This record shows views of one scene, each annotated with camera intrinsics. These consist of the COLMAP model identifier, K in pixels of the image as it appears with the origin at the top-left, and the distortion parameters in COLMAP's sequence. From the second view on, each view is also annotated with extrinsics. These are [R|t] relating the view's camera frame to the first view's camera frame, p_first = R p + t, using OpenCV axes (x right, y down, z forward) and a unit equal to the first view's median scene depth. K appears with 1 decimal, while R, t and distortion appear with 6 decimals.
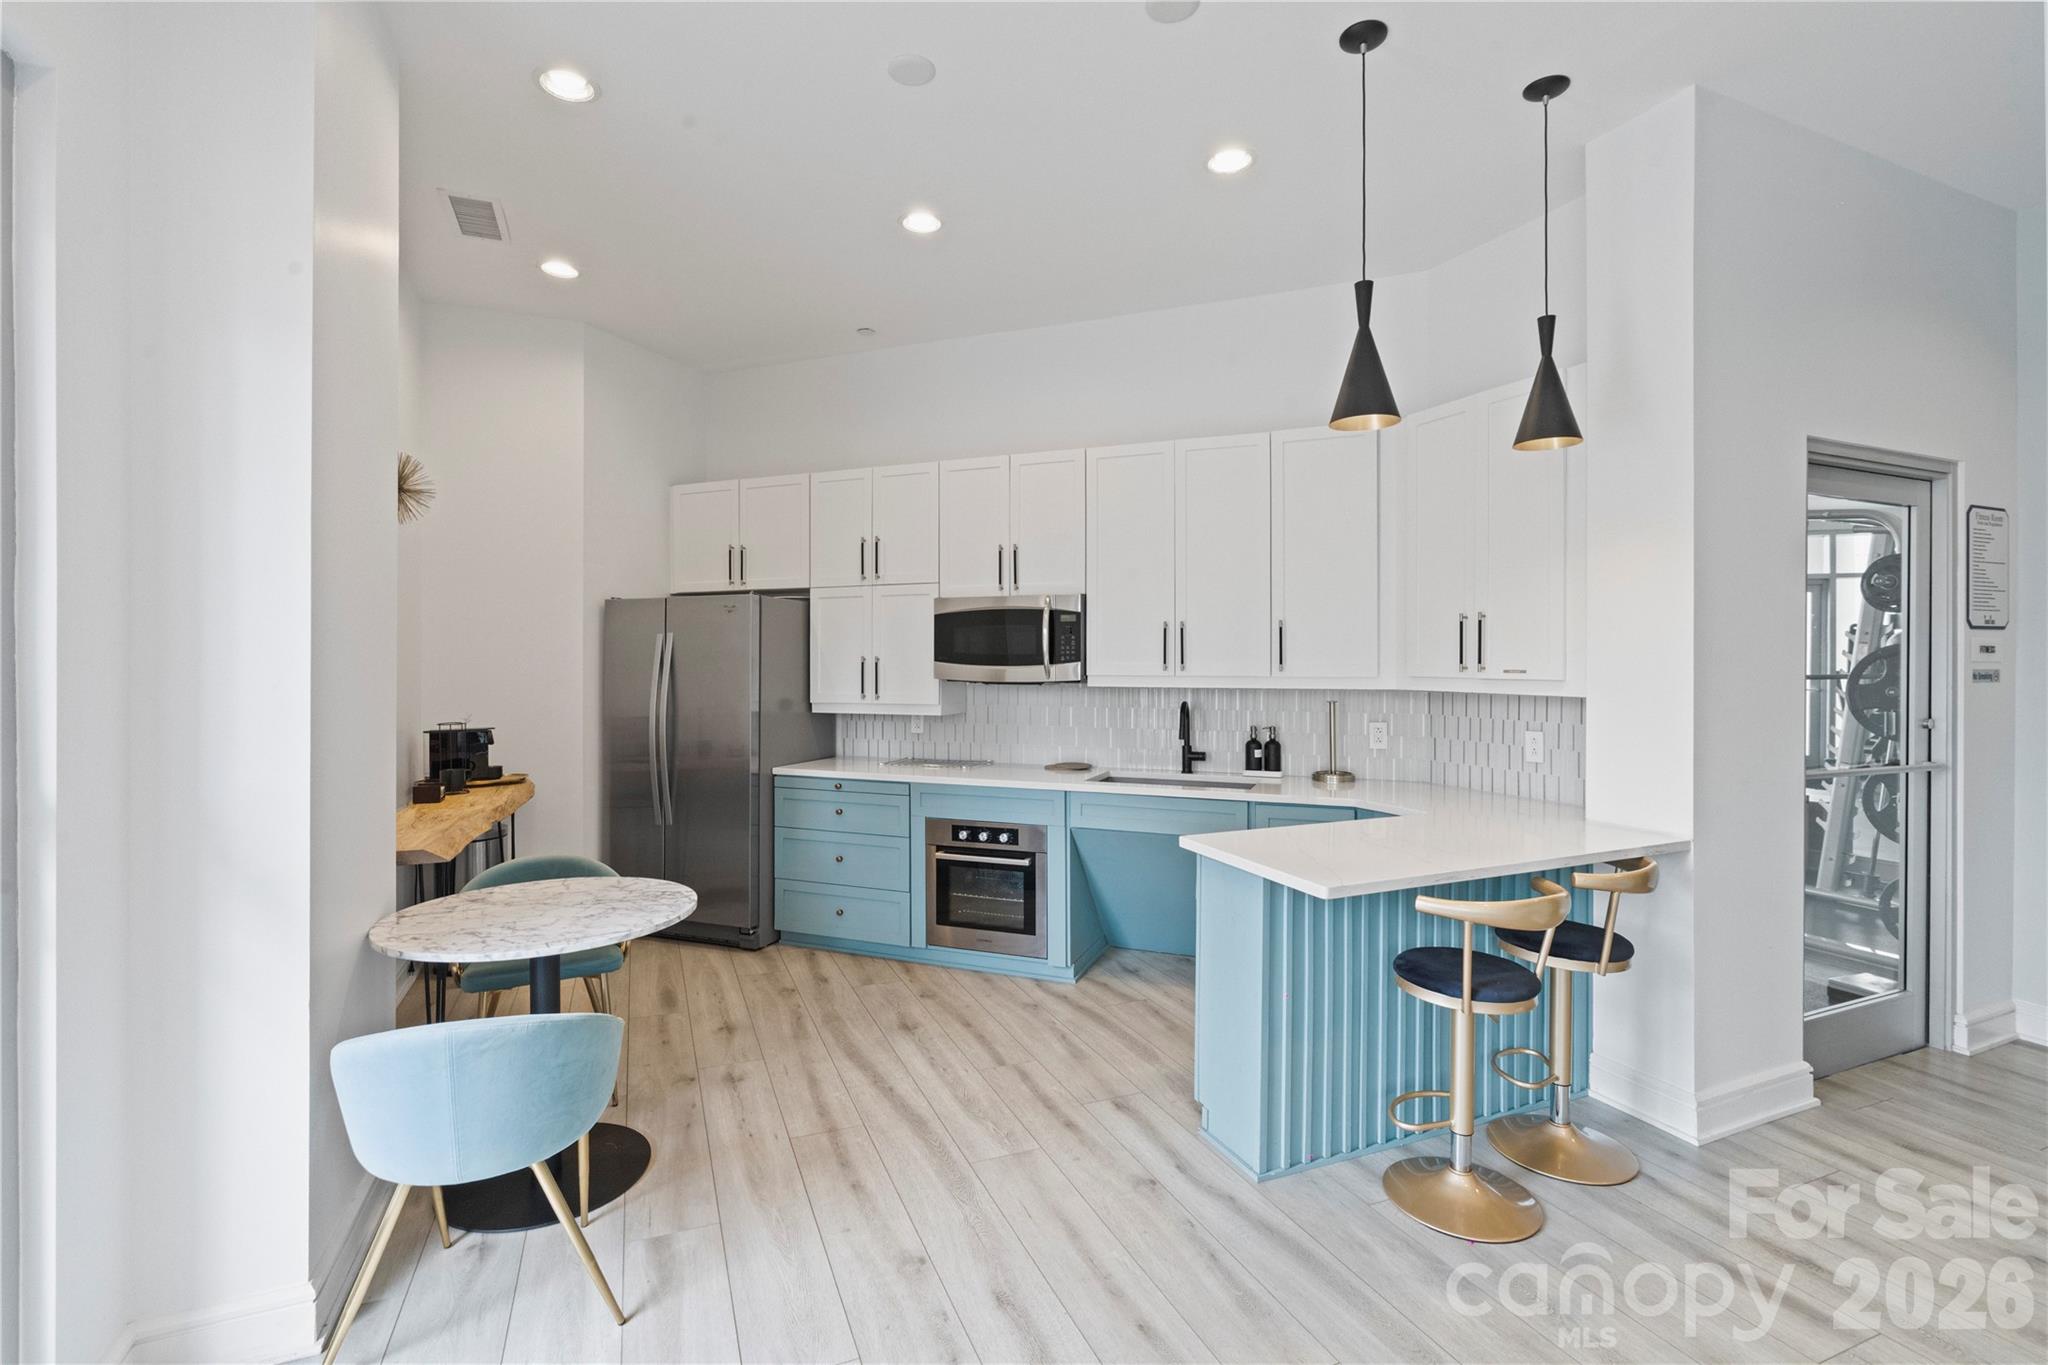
lens RADIAL K [[908.5, 0, 1021.5], [0, 908.5, 666.0], [0, 0, 1]] dist [0.001683, 0.000343]
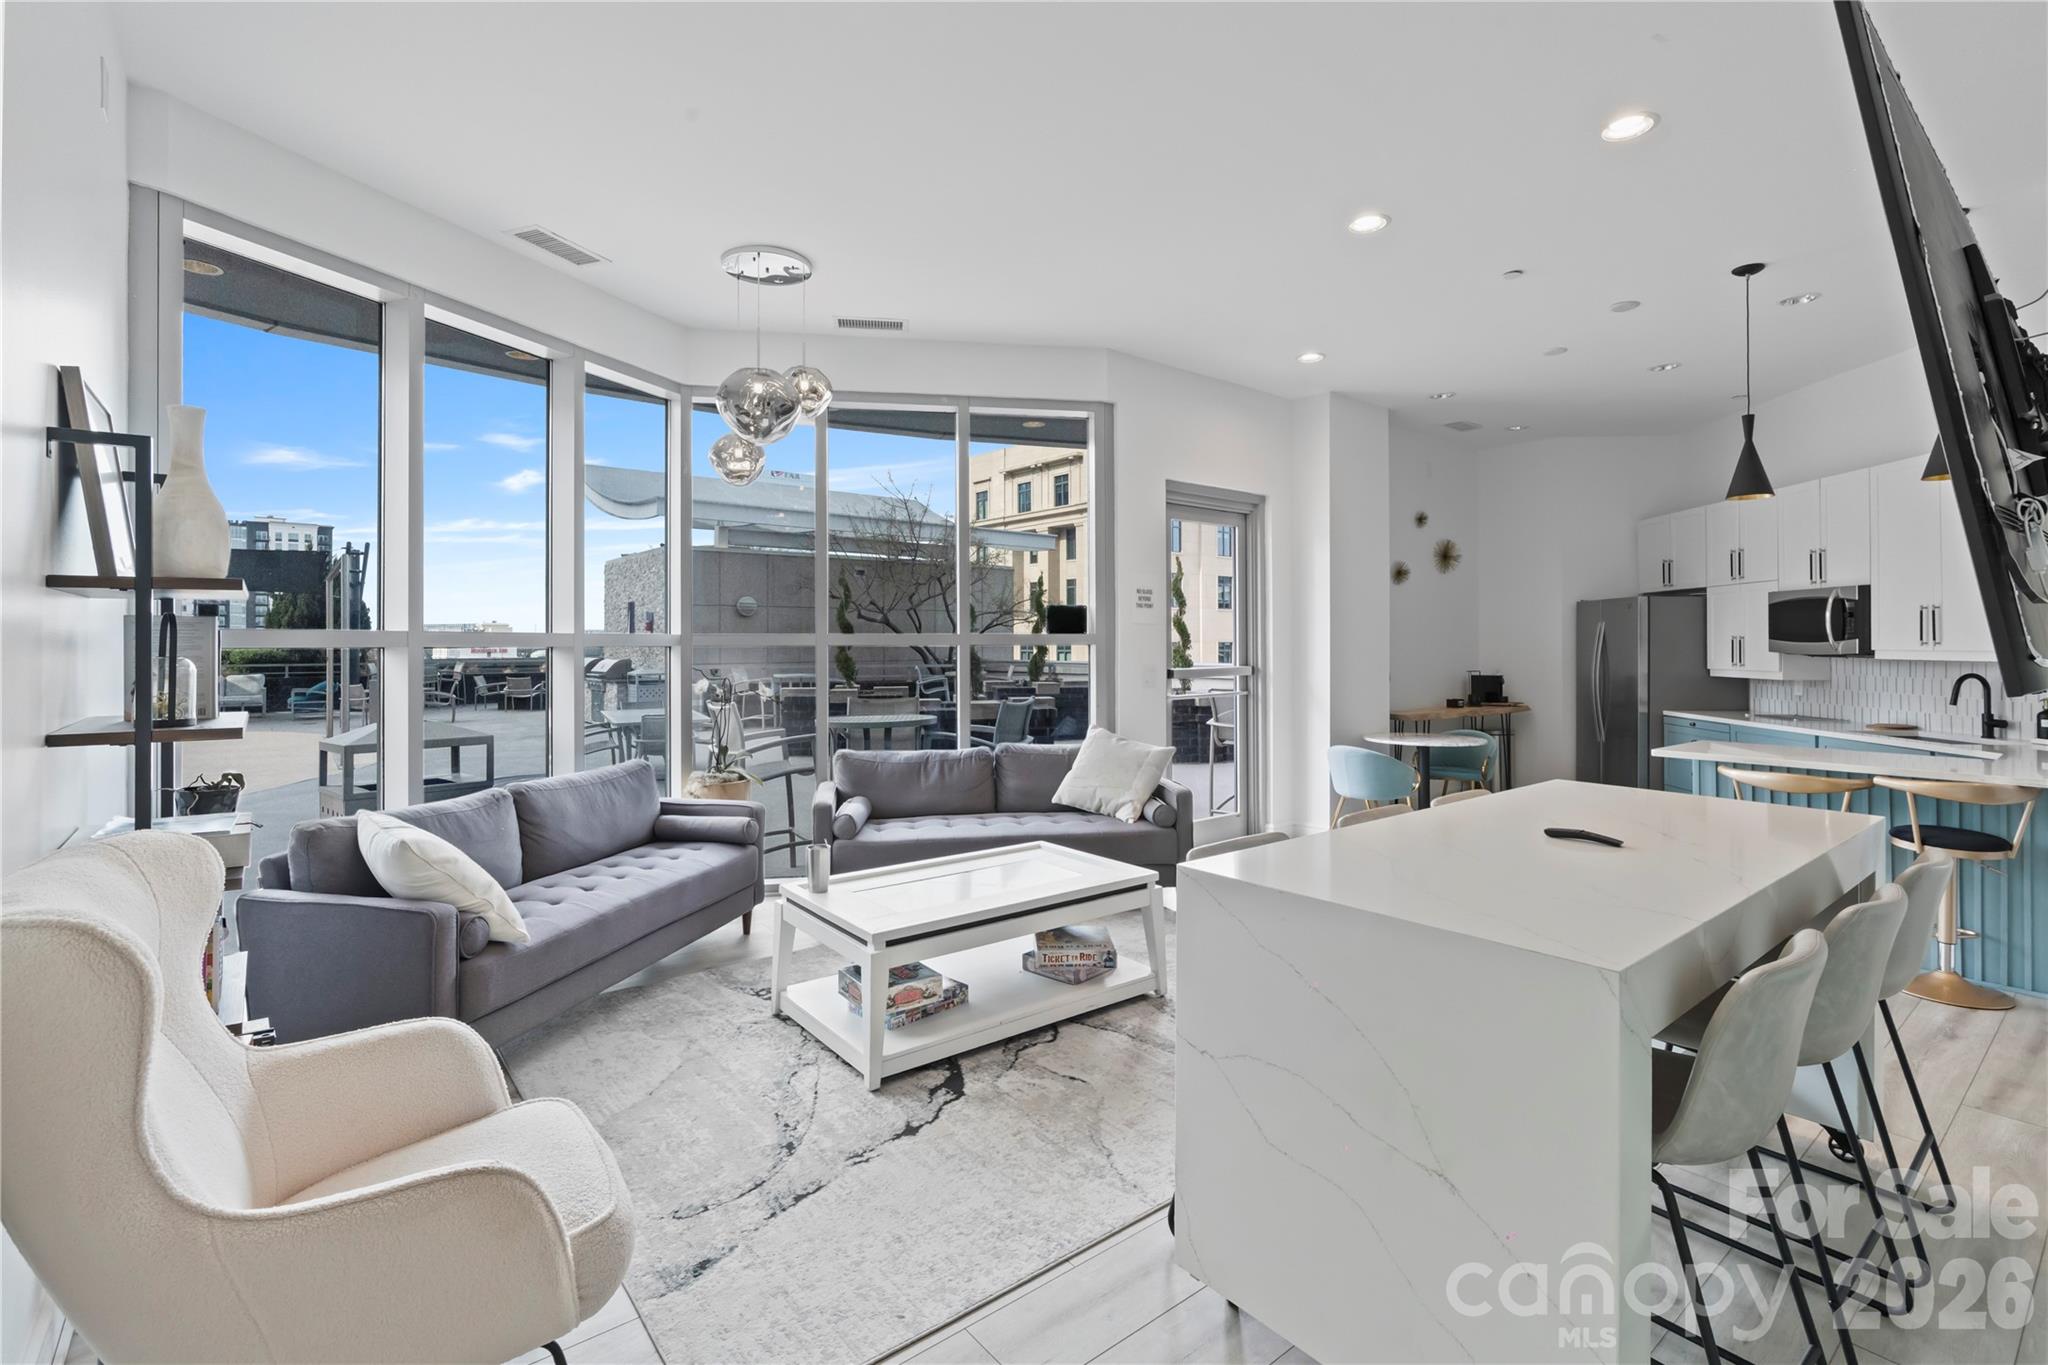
lens RADIAL K [[908.5, 0, 1021.5], [0, 908.5, 666.0], [0, 0, 1]] dist [0.001683, 0.000343]
pose [[0.261706, 0.022810, -0.964878, 0.945509], [-0.002373, 0.999733, 0.022990, 0.006568], [0.965145, -0.003727, 0.261691, -0.430848]]
